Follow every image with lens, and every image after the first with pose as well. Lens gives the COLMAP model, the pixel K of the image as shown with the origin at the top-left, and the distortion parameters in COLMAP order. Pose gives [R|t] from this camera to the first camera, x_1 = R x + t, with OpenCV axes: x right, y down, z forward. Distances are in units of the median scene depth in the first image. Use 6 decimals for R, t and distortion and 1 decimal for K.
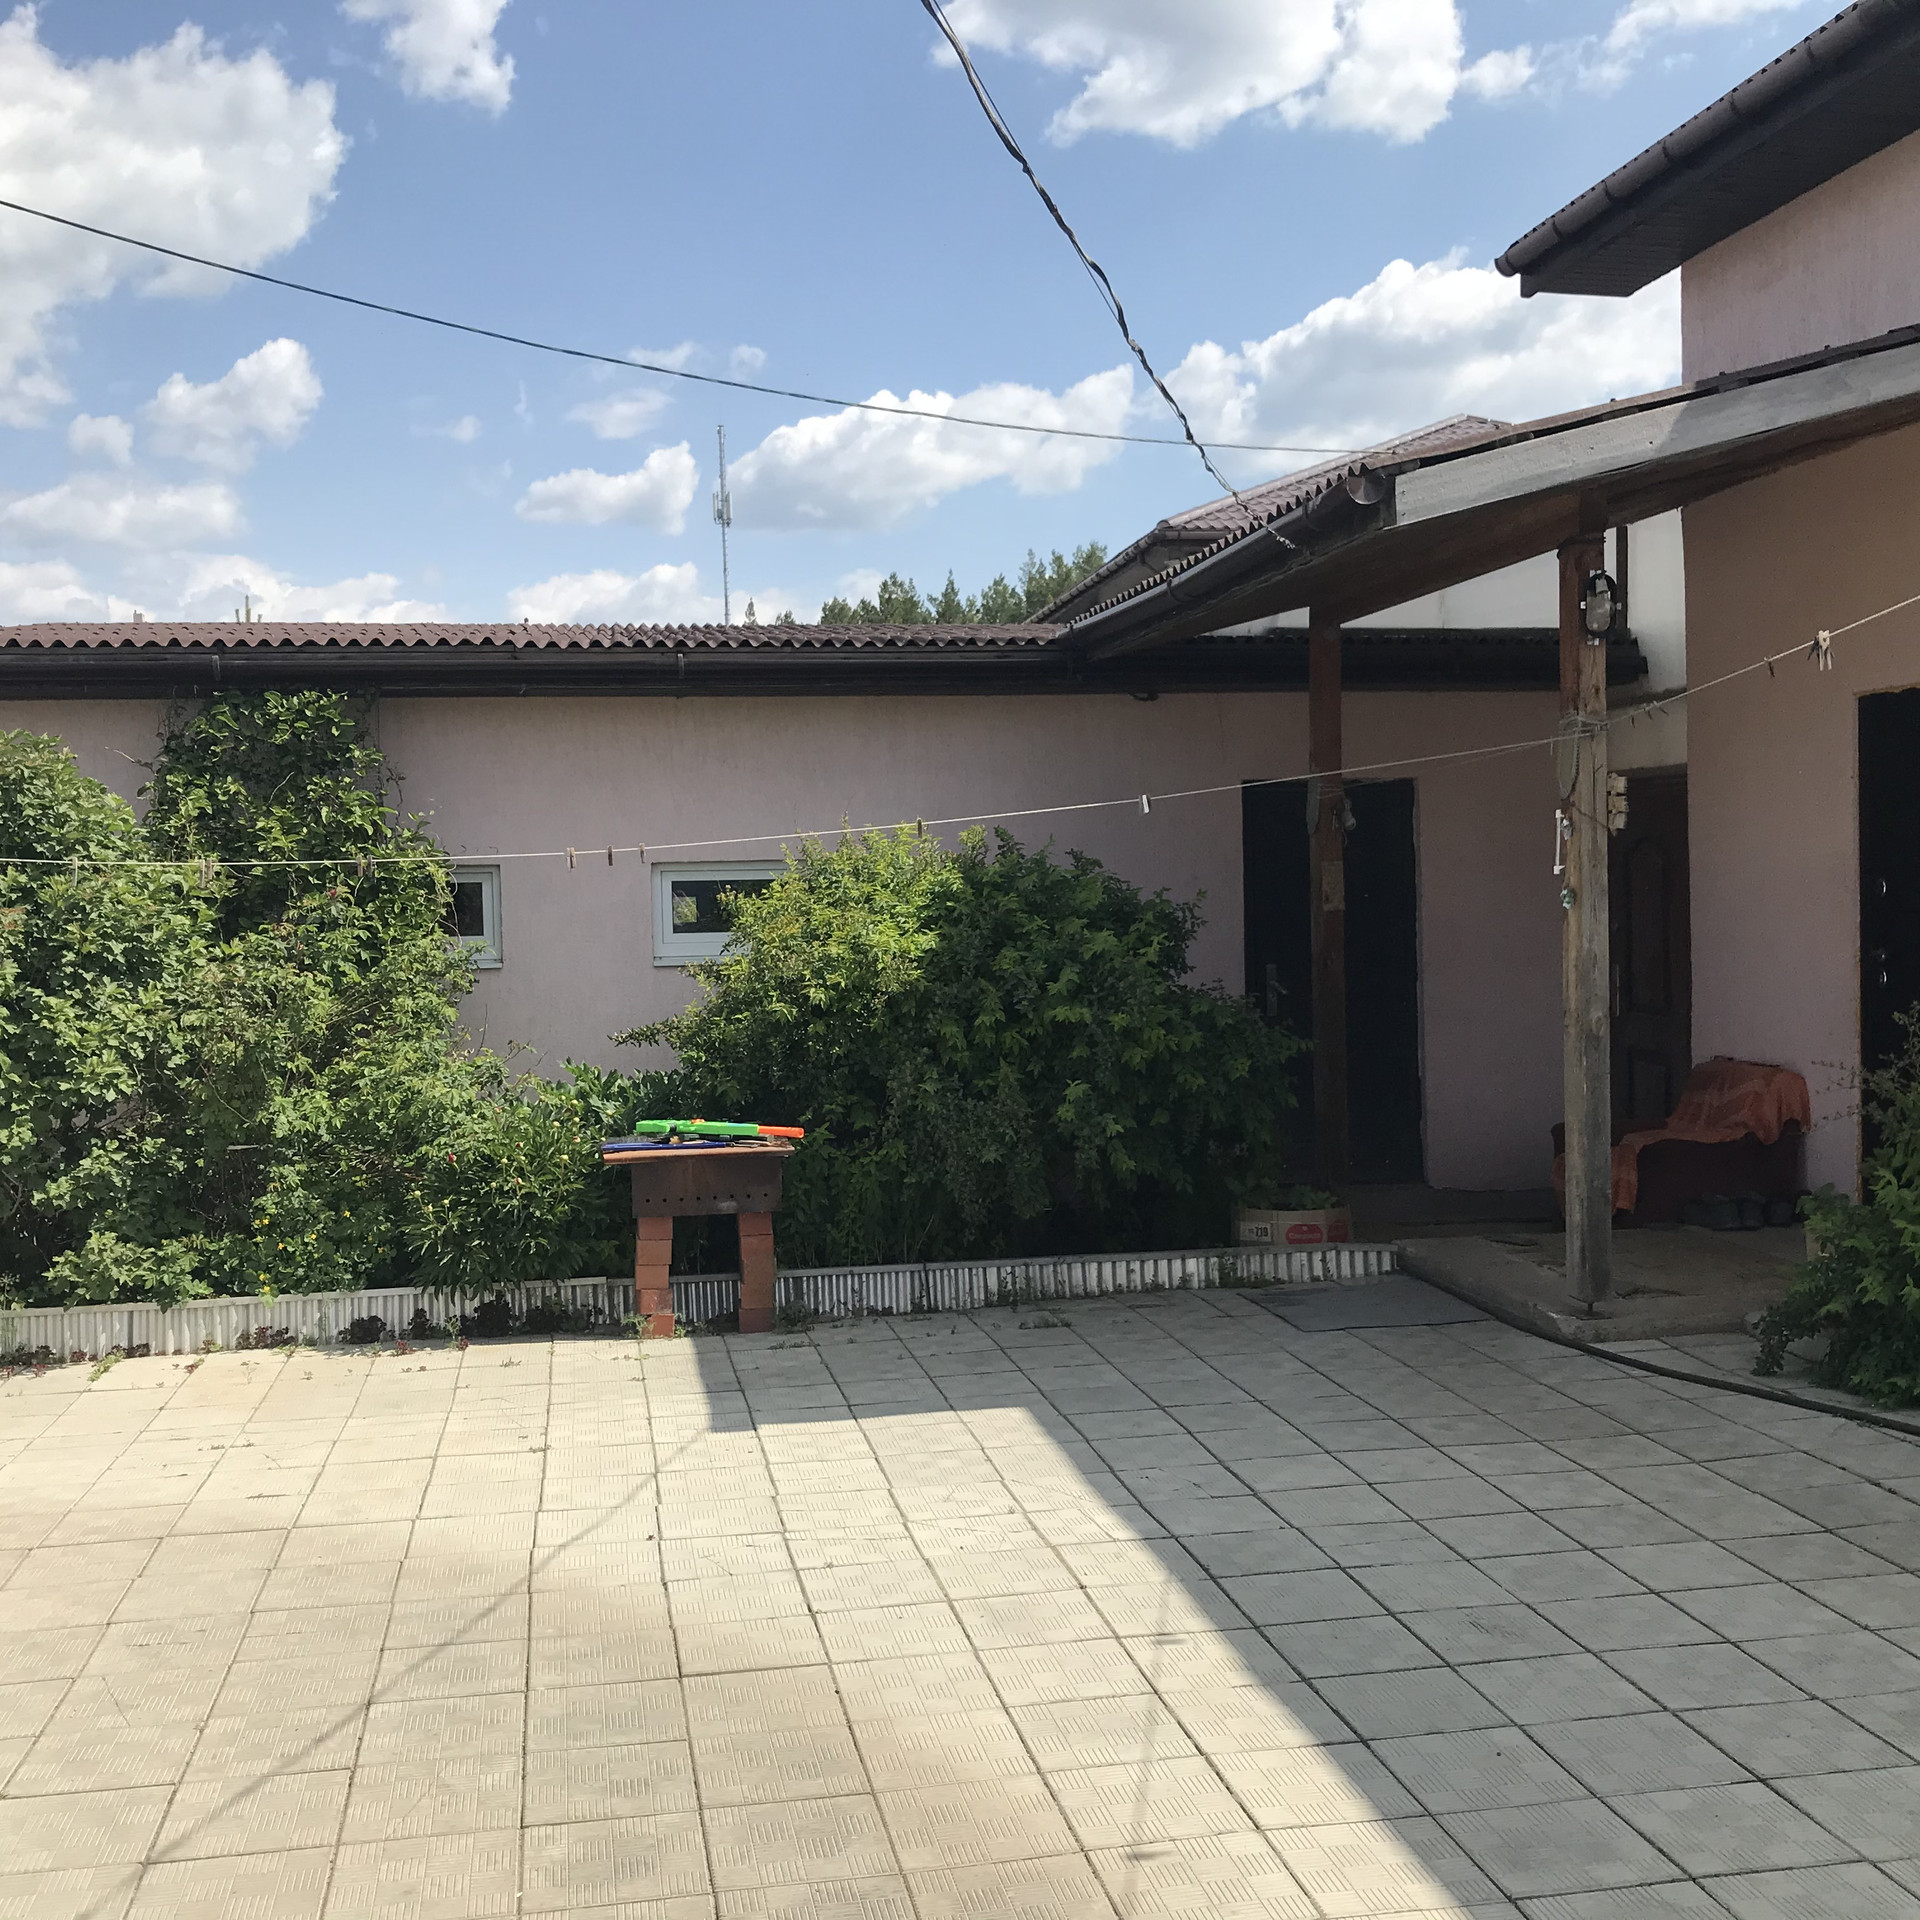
lens RADIAL K [[2132.5, 0, 958.7], [0, 2132.5, 961.8], [0, 0, 1]] dist [-0.001785, 0.000000]
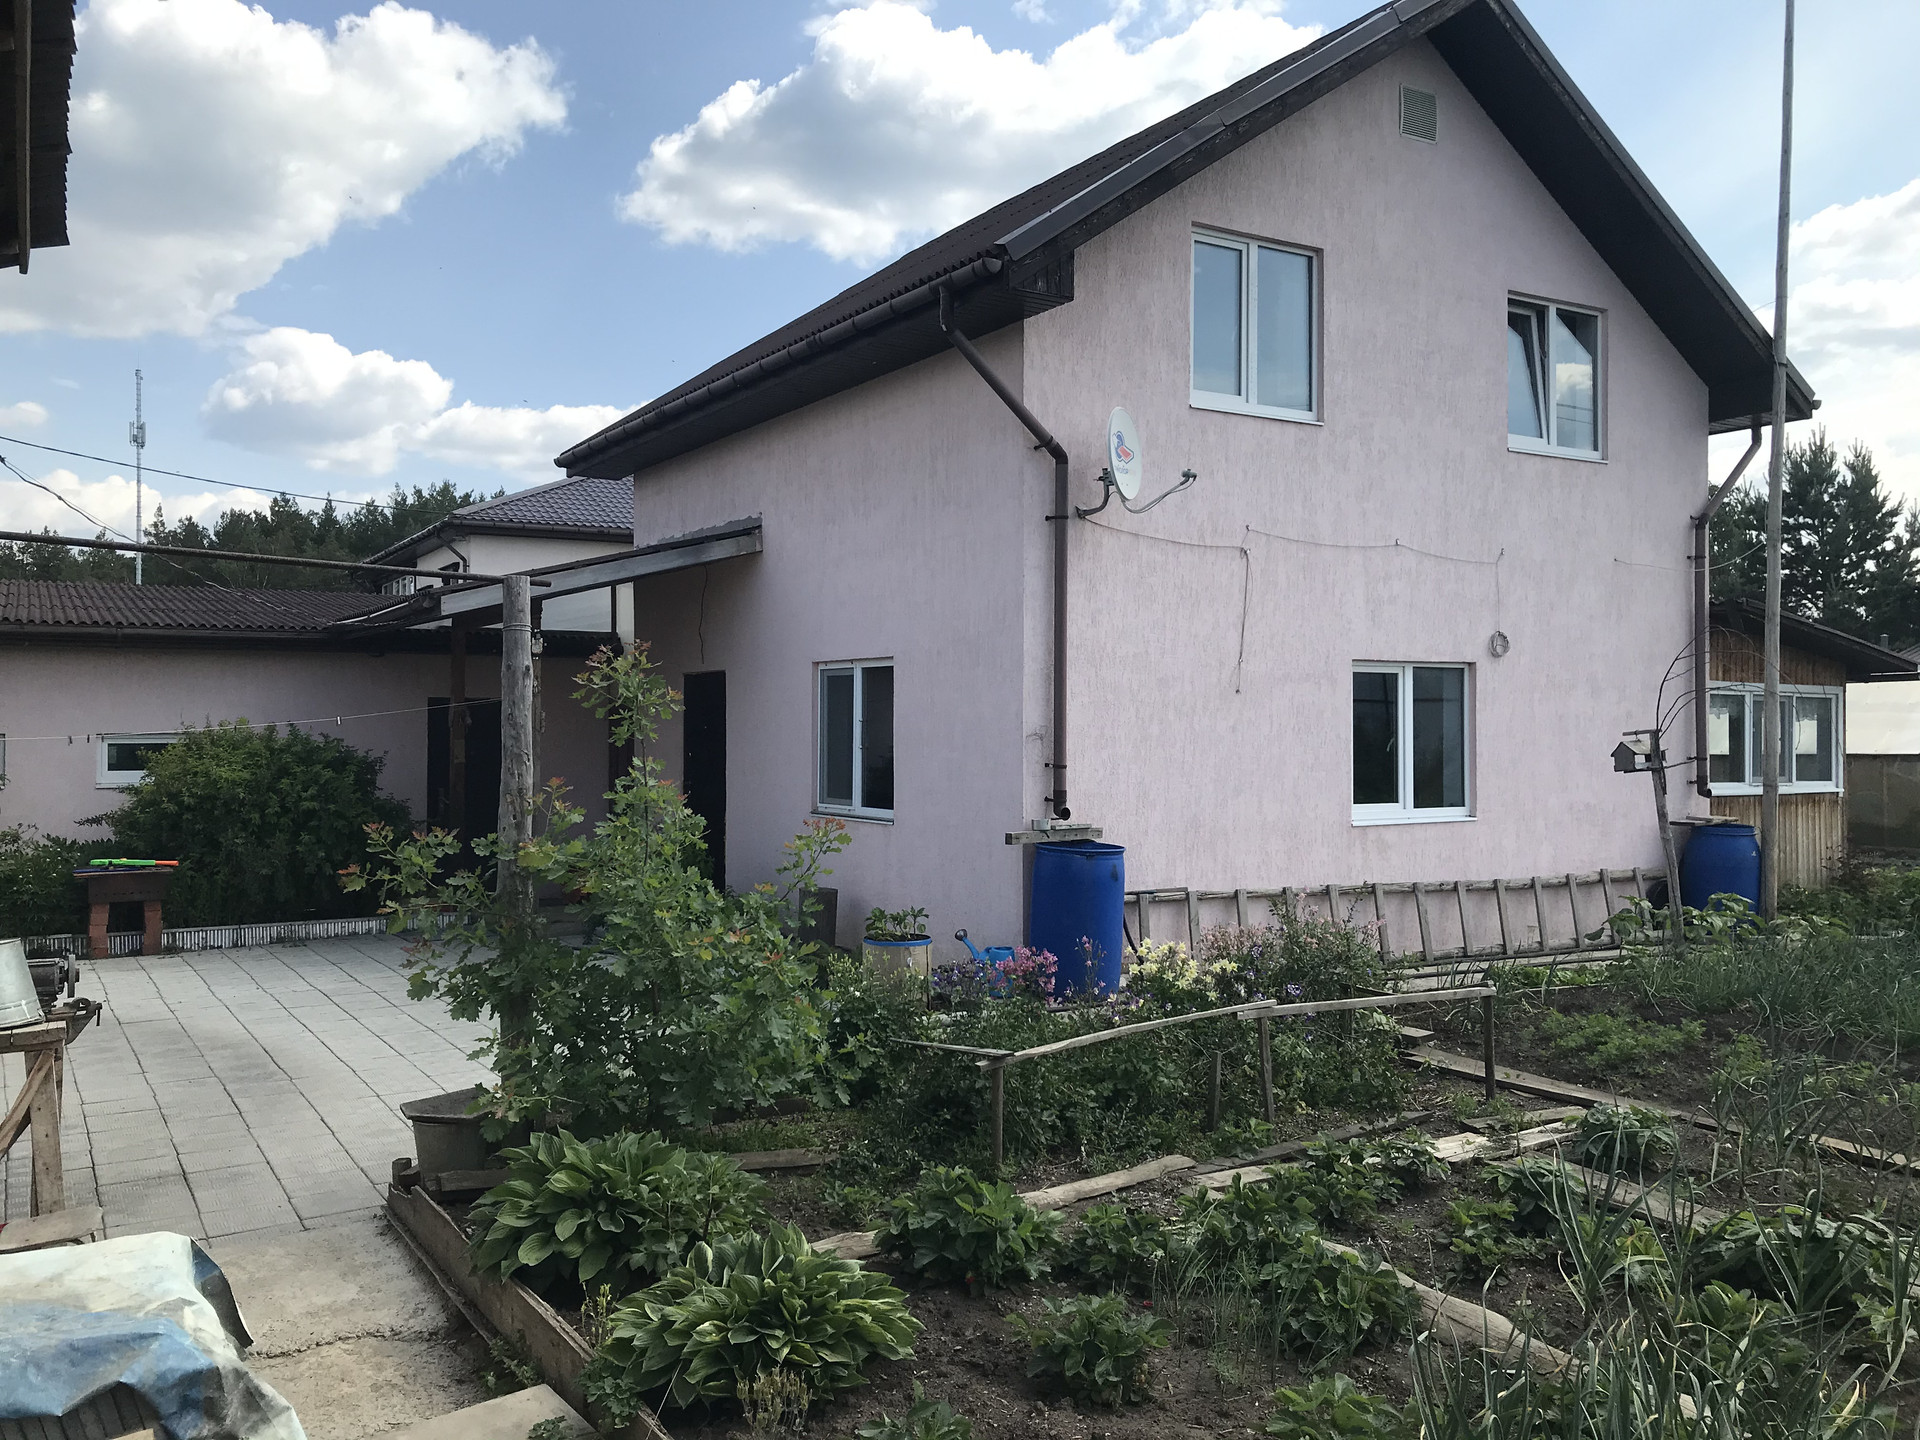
lens RADIAL K [[1556.6, 0, 975.9], [0, 1556.6, 713.3], [0, 0, 1]] dist [-0.007978, -0.015794]
pose [[0.924236, 0.025513, 0.380967, 0.068195], [-0.005596, 0.998563, -0.053297, 0.007260], [-0.381780, 0.047127, 0.923051, -0.734283]]
